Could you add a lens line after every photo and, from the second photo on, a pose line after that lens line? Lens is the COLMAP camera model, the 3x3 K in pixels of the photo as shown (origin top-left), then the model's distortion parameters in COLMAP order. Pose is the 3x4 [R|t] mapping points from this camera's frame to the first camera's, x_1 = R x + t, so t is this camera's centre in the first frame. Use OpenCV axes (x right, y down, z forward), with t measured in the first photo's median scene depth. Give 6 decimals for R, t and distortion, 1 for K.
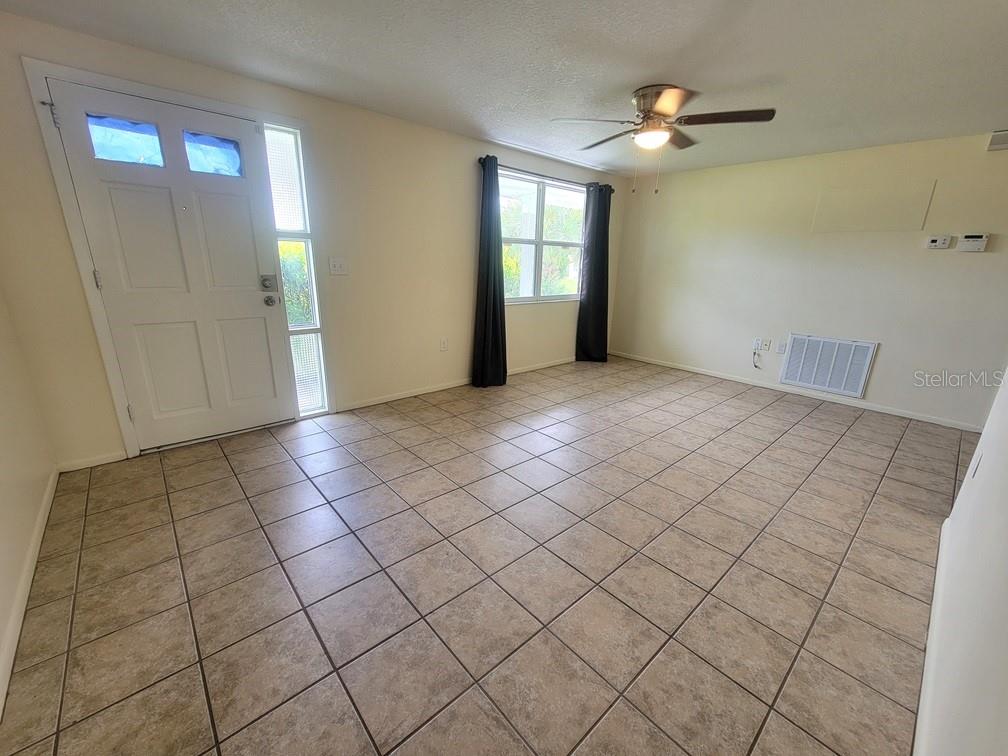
lens RADIAL K [[412.9, 0, 502.3], [0, 412.9, 381.7], [0, 0, 1]] dist [0.000964, -0.000209]
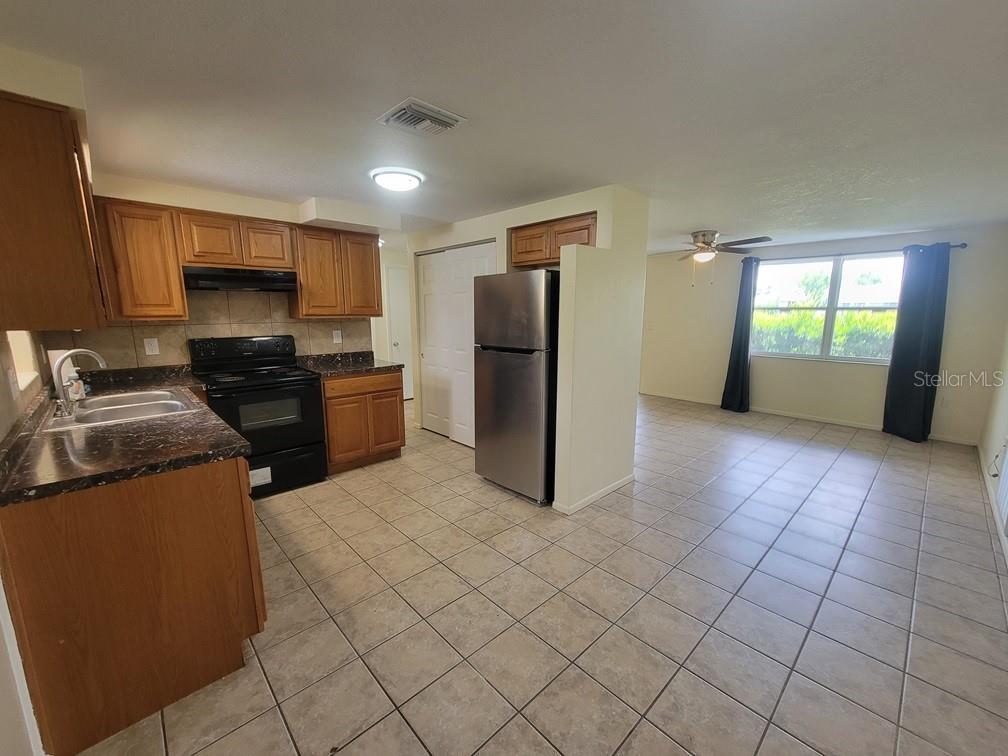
lens RADIAL K [[412.9, 0, 498.4], [0, 412.9, 380.9], [0, 0, 1]] dist [0.000964, -0.000209]
pose [[0.025887, 0.147200, -0.988768, 1.919695], [-0.279124, 0.950825, 0.134243, -0.076233], [0.959906, 0.272514, 0.065701, 0.174832]]
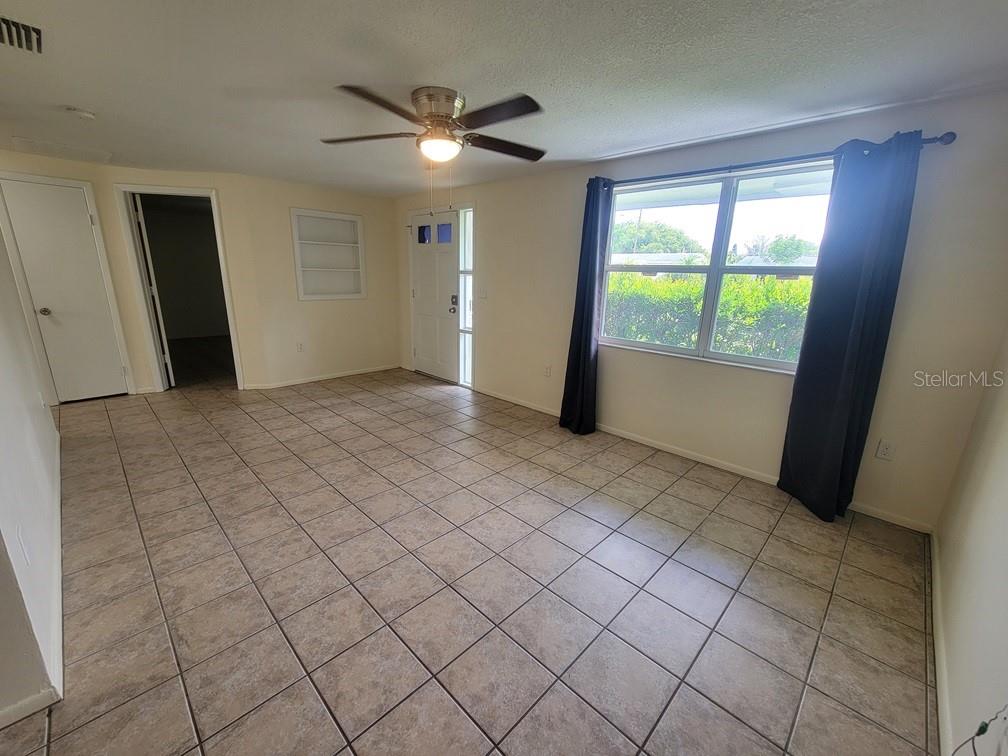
lens RADIAL K [[412.9, 0, 500.8], [0, 412.9, 380.8], [0, 0, 1]] dist [0.000964, -0.000209]
pose [[0.065989, 0.227906, -0.971444, 1.171006], [-0.308770, 0.930445, 0.197313, -0.315615], [0.948845, 0.286932, 0.131770, 1.024338]]
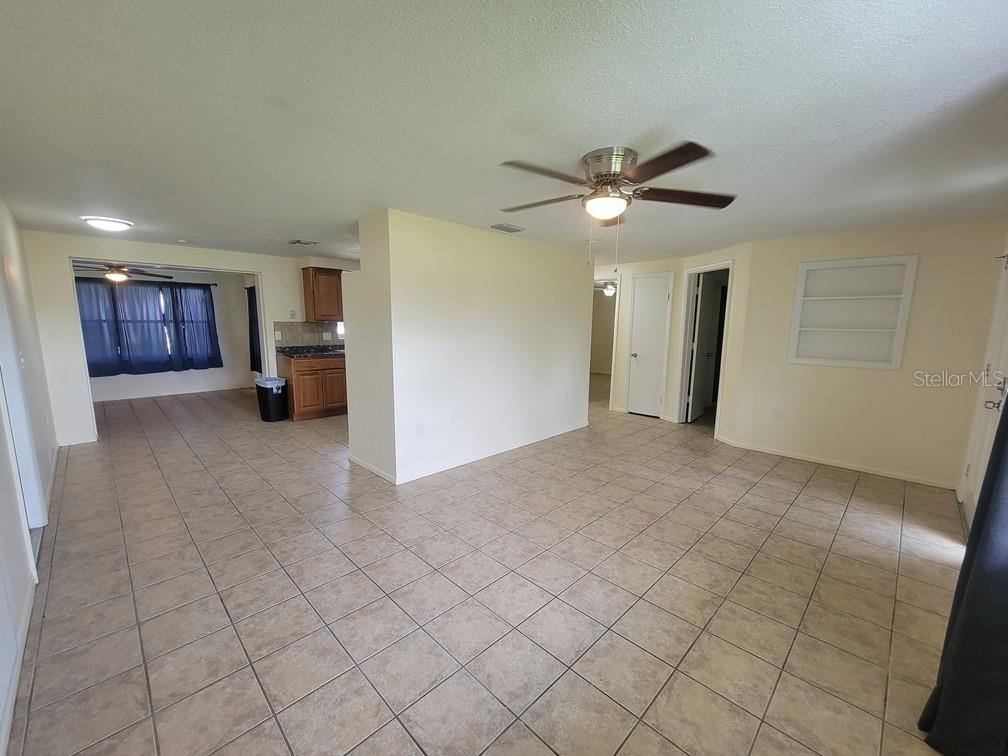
lens RADIAL K [[412.9, 0, 502.4], [0, 412.9, 381.1], [0, 0, 1]] dist [0.000964, -0.000209]
pose [[-0.997600, -0.030362, -0.062227, 0.546350], [-0.053855, 0.905114, 0.421745, -0.548702], [0.043517, 0.424084, -0.904577, 1.701559]]
